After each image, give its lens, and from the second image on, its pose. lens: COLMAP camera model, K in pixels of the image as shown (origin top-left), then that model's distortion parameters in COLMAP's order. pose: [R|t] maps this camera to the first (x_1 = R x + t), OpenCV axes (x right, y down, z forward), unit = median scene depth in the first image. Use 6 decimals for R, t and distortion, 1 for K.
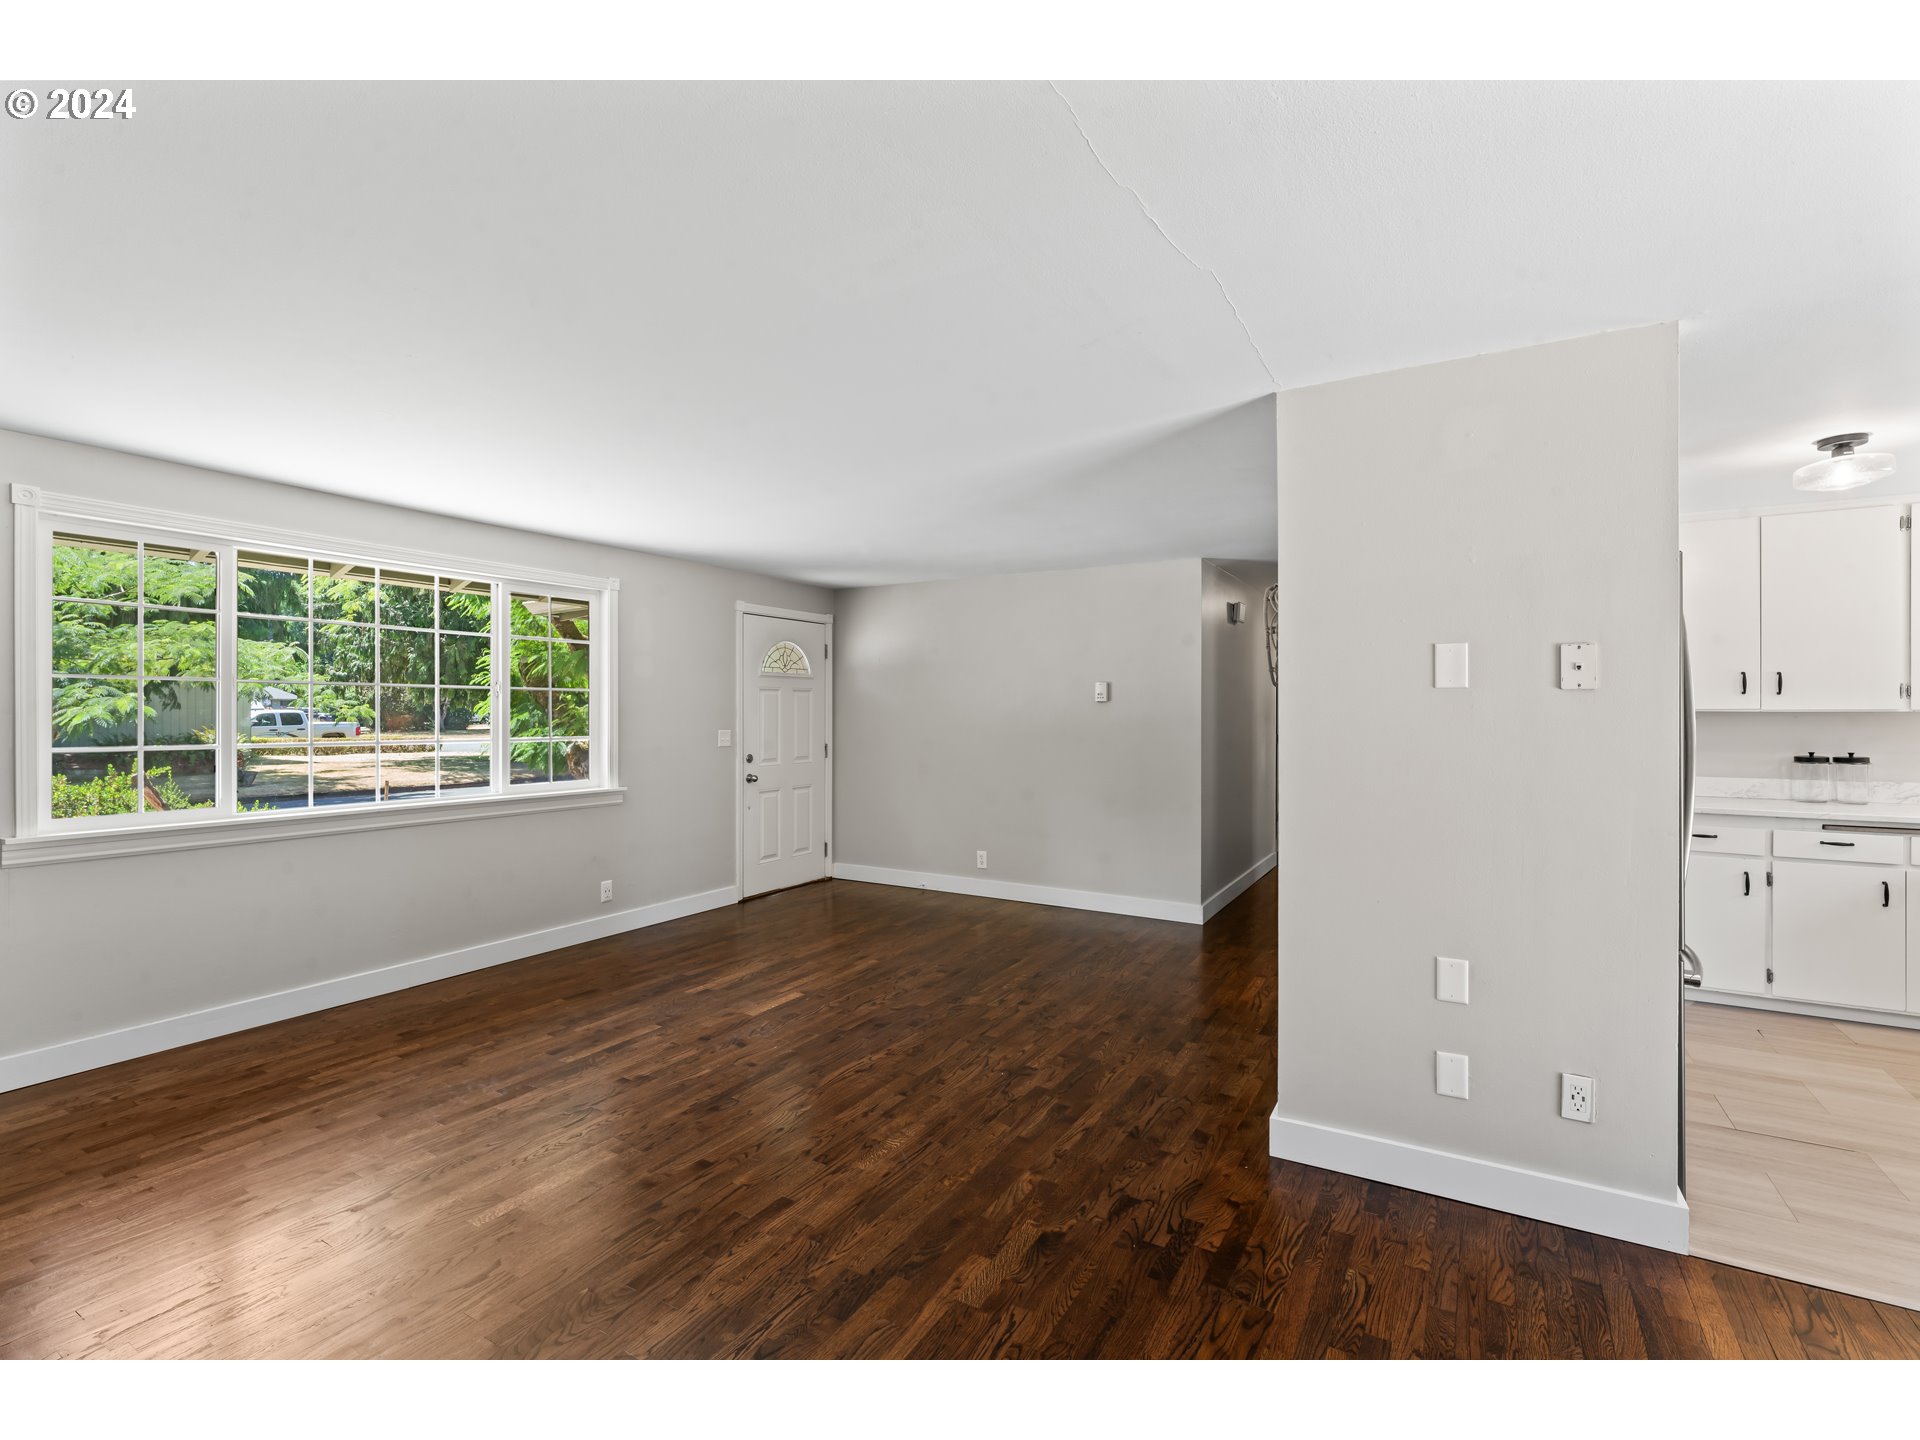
lens RADIAL K [[874.8, 0, 959.6], [0, 874.8, 714.1], [0, 0, 1]] dist [-0.001229, 0.000313]
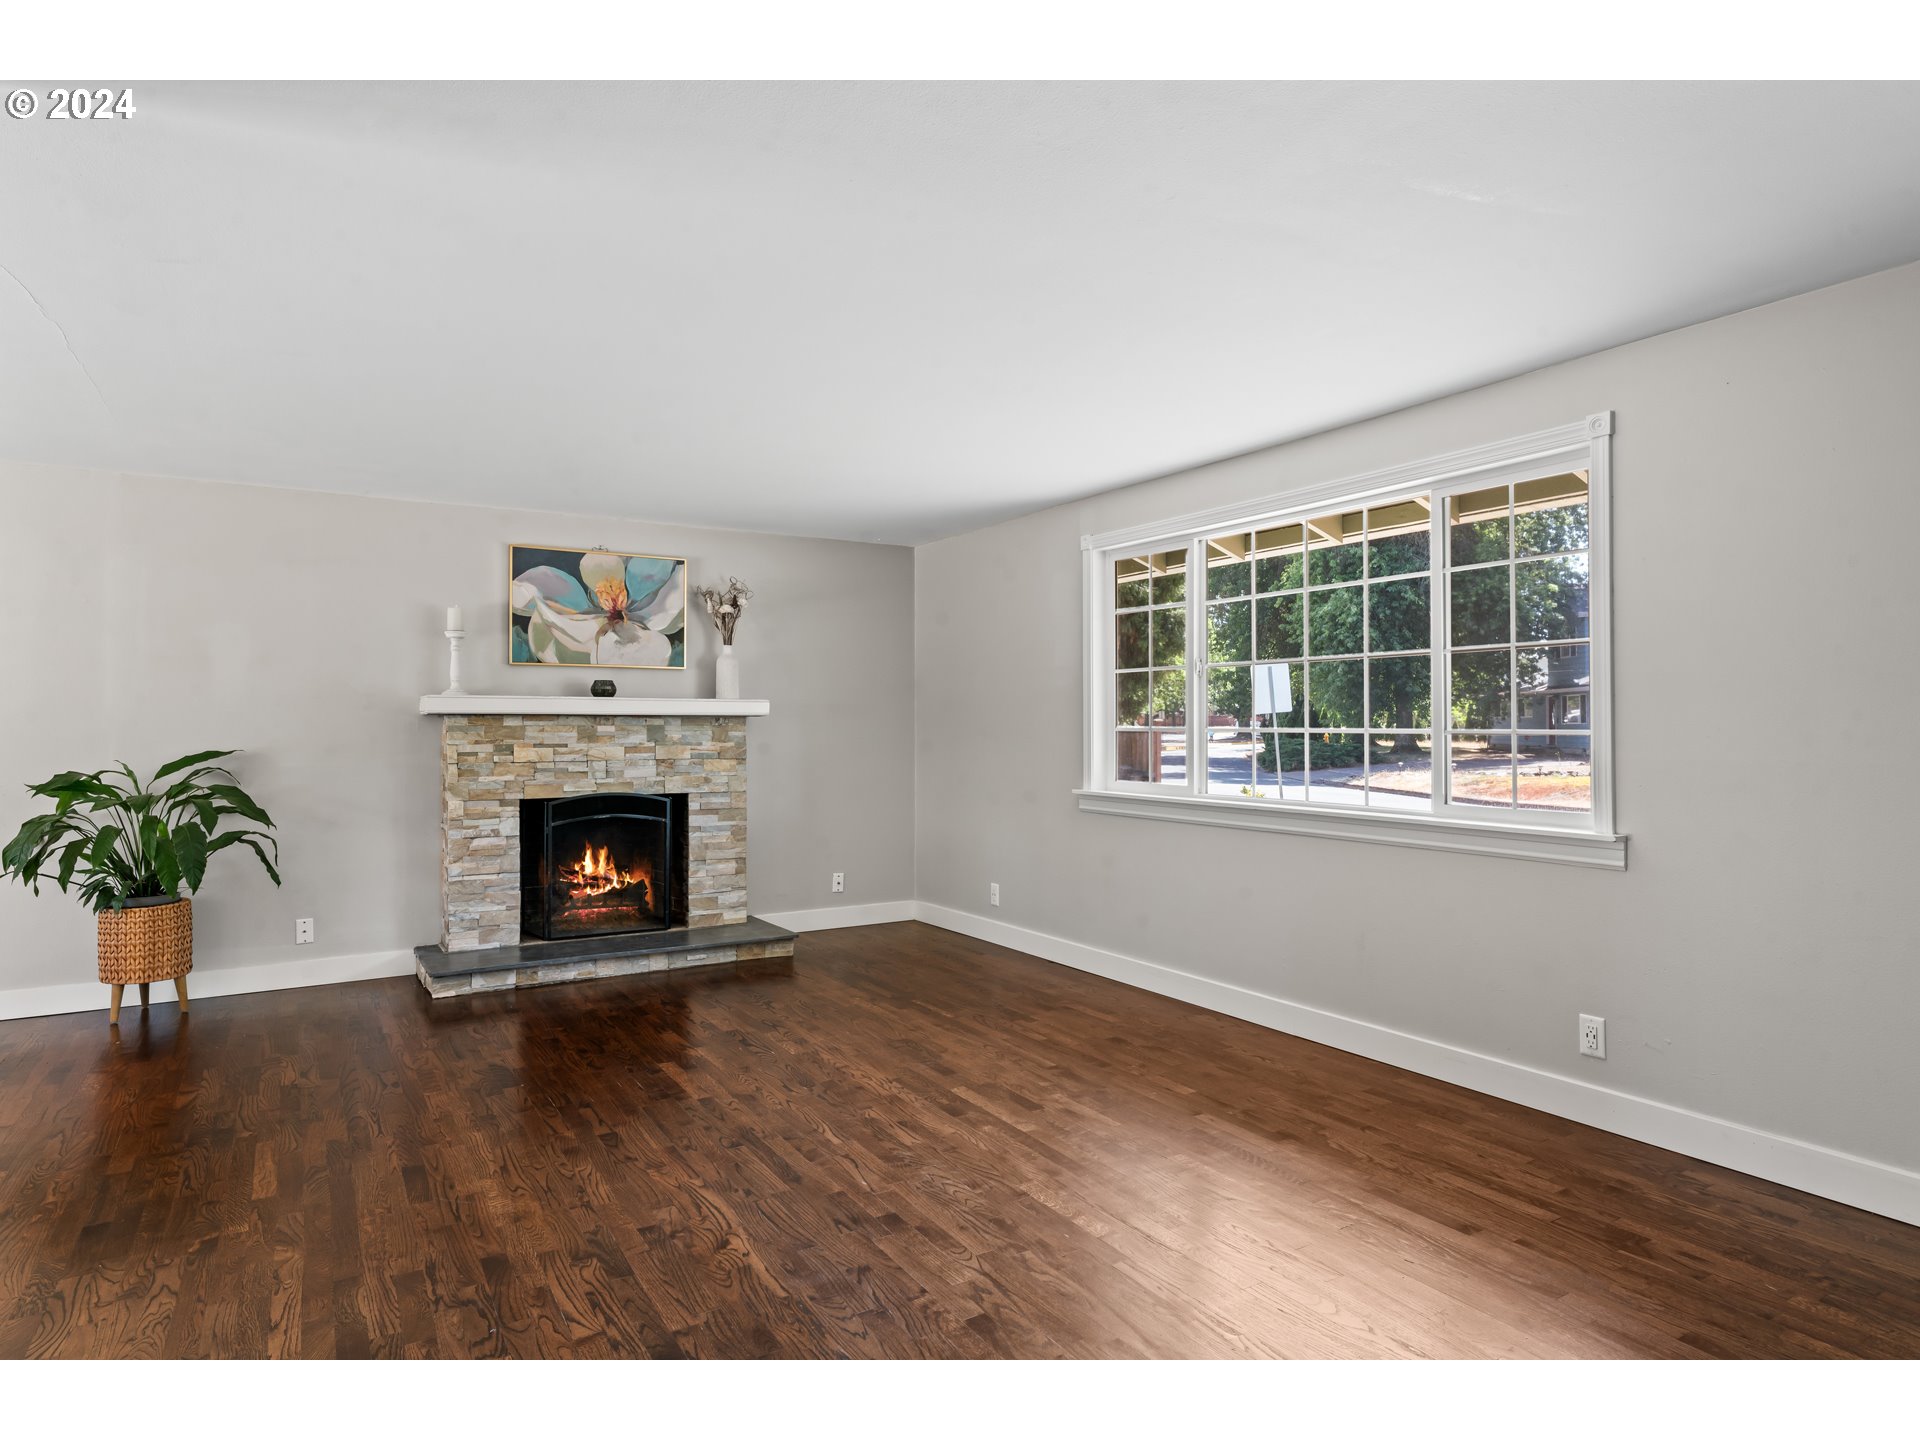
lens RADIAL K [[1099.0, 0, 956.9], [0, 1099.0, 714.6], [0, 0, 1]] dist [-0.000380, 0.000544]
pose [[-0.473395, -0.007382, -0.880820, 0.420267], [0.000698, 0.999961, -0.008755, 0.028031], [0.880850, -0.004759, -0.473371, 1.243461]]
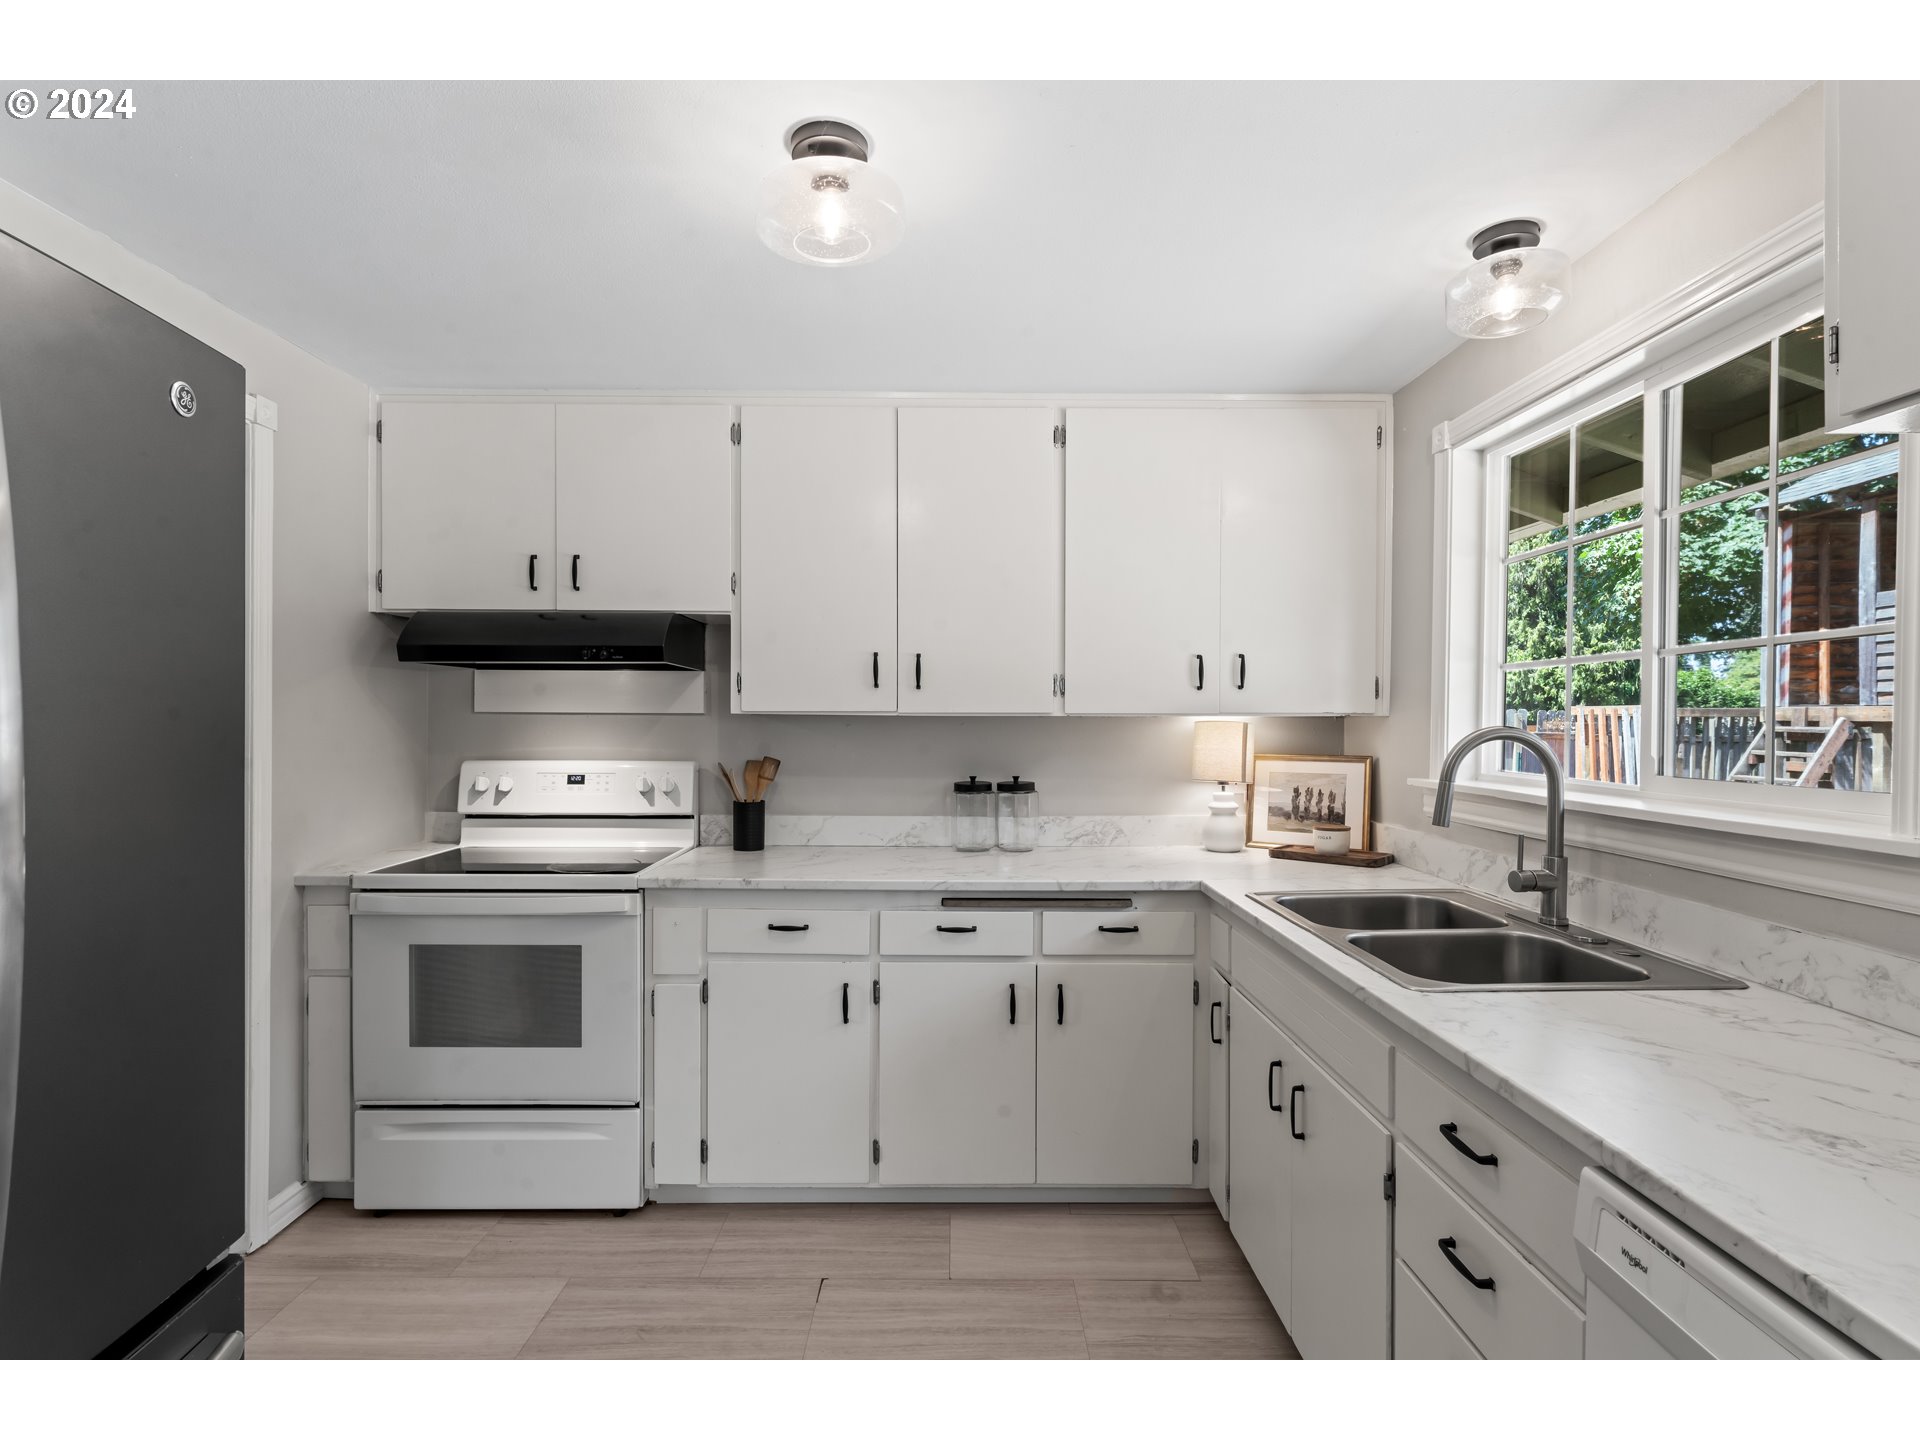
lens RADIAL K [[970.8, 0, 960.0], [0, 970.8, 720.0], [0, 0, 1]] dist [-0.001564, -0.000412]
pose [[0.864544, -0.001308, 0.502555, 0.607446], [-0.002999, 0.999965, 0.007761, -0.005396], [-0.502548, -0.008217, 0.864510, 0.370800]]
